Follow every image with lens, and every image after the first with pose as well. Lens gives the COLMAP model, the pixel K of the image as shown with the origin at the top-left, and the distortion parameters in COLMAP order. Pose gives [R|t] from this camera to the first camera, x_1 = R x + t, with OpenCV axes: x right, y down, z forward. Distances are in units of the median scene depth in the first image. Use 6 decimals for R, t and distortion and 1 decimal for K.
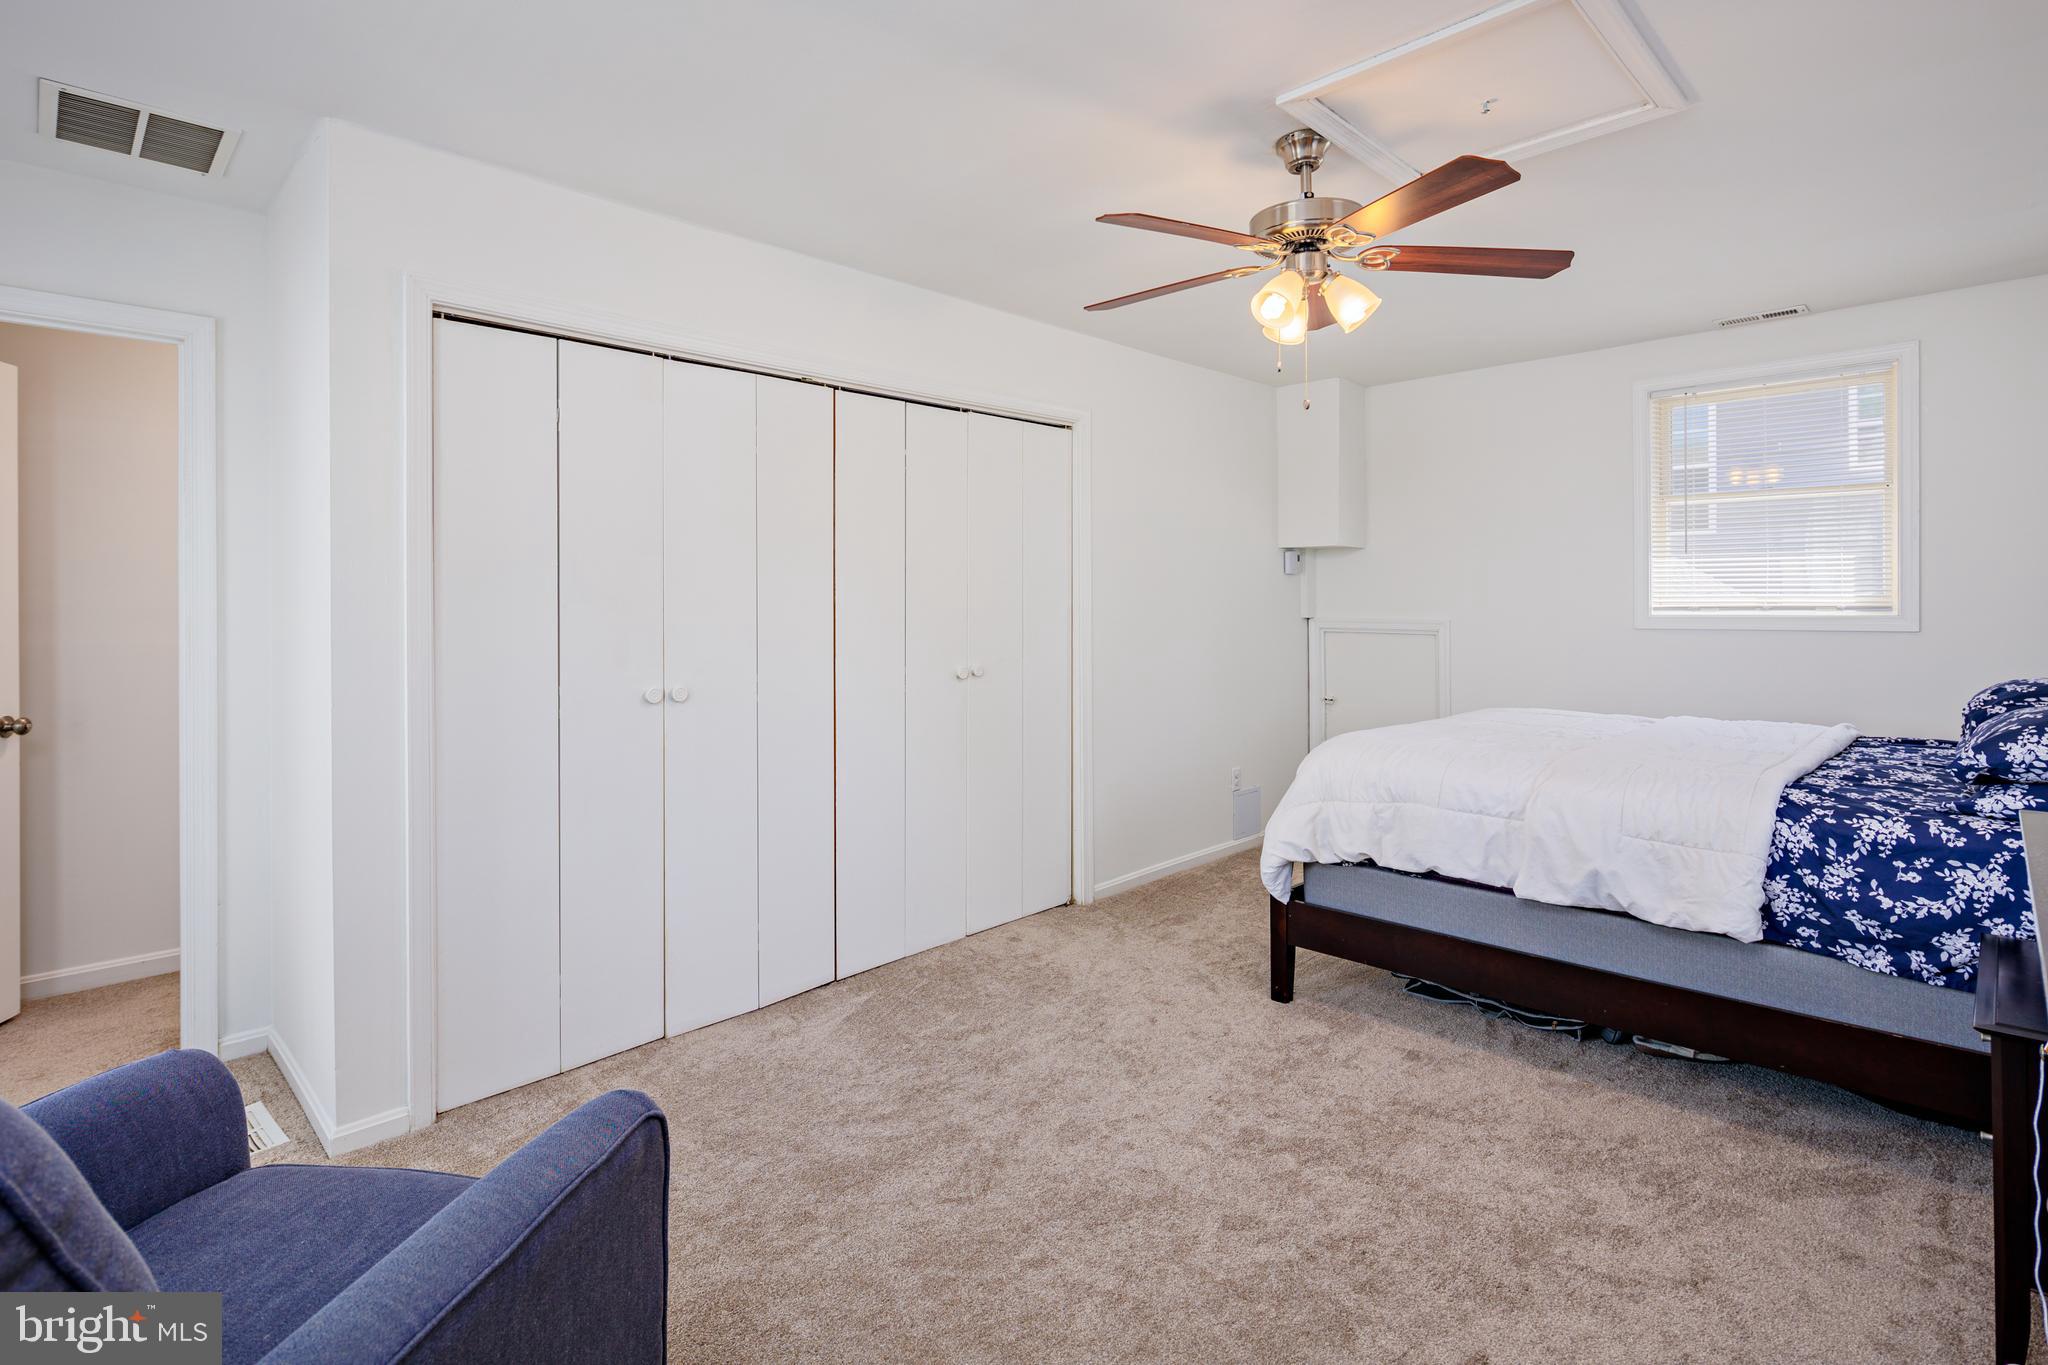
lens RADIAL K [[1002.0, 0, 1022.0], [0, 1002.0, 586.3], [0, 0, 1]] dist [0.002577, -0.001086]
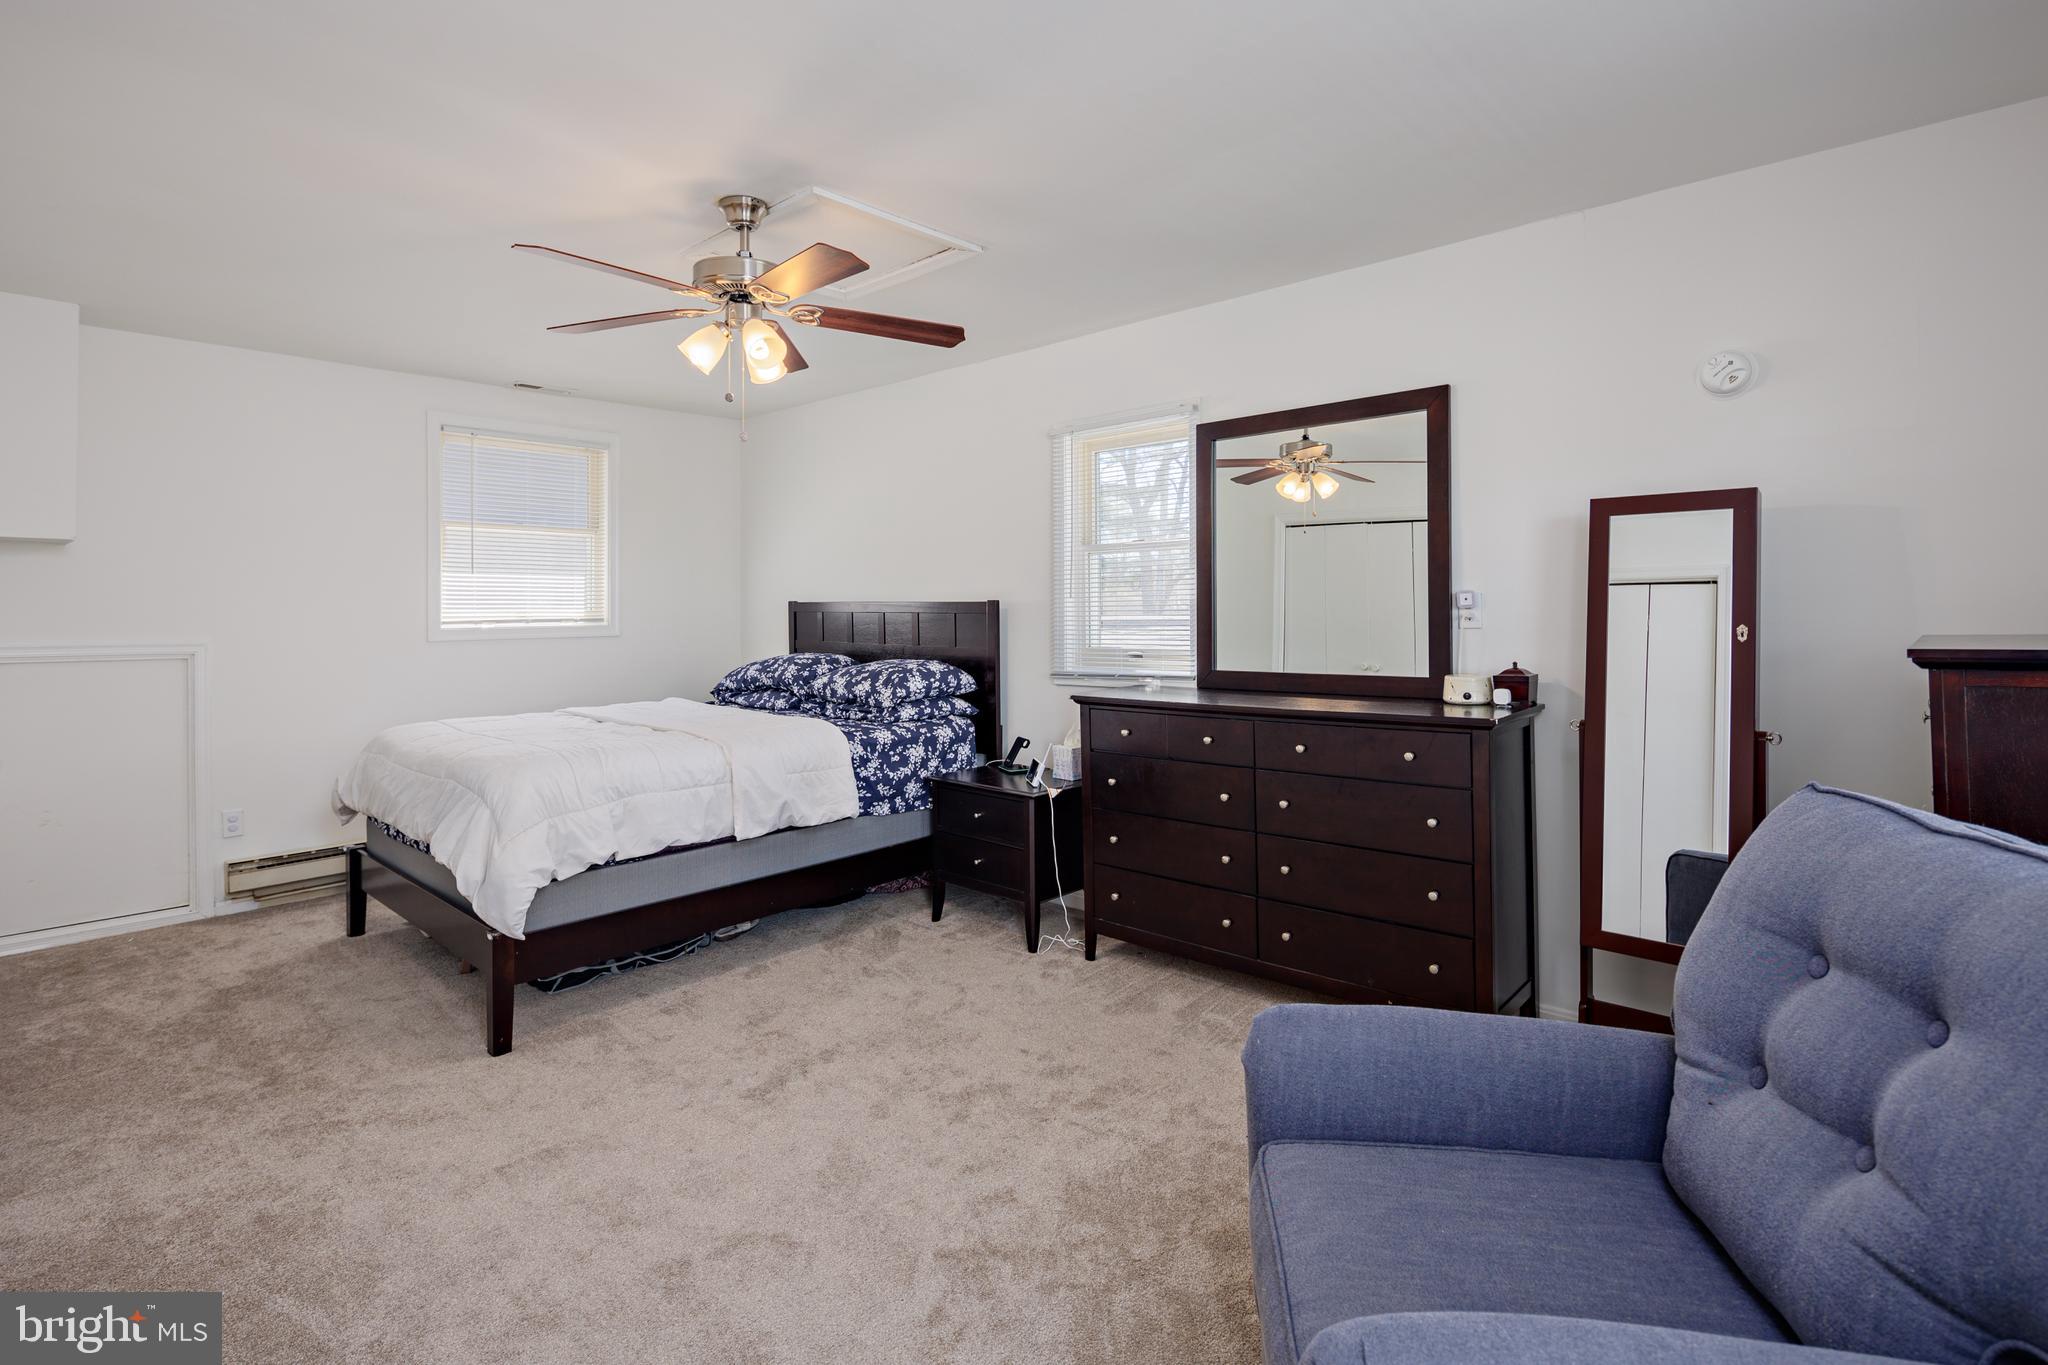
lens RADIAL K [[995.4, 0, 1015.7], [0, 995.4, 606.2], [0, 0, 1]] dist [-0.000535, -0.000221]
pose [[-0.035882, 0.009088, 0.999315, -0.854845], [-0.005687, 0.999941, -0.009297, 0.019013], [-0.999340, -0.006016, -0.035829, 0.735606]]
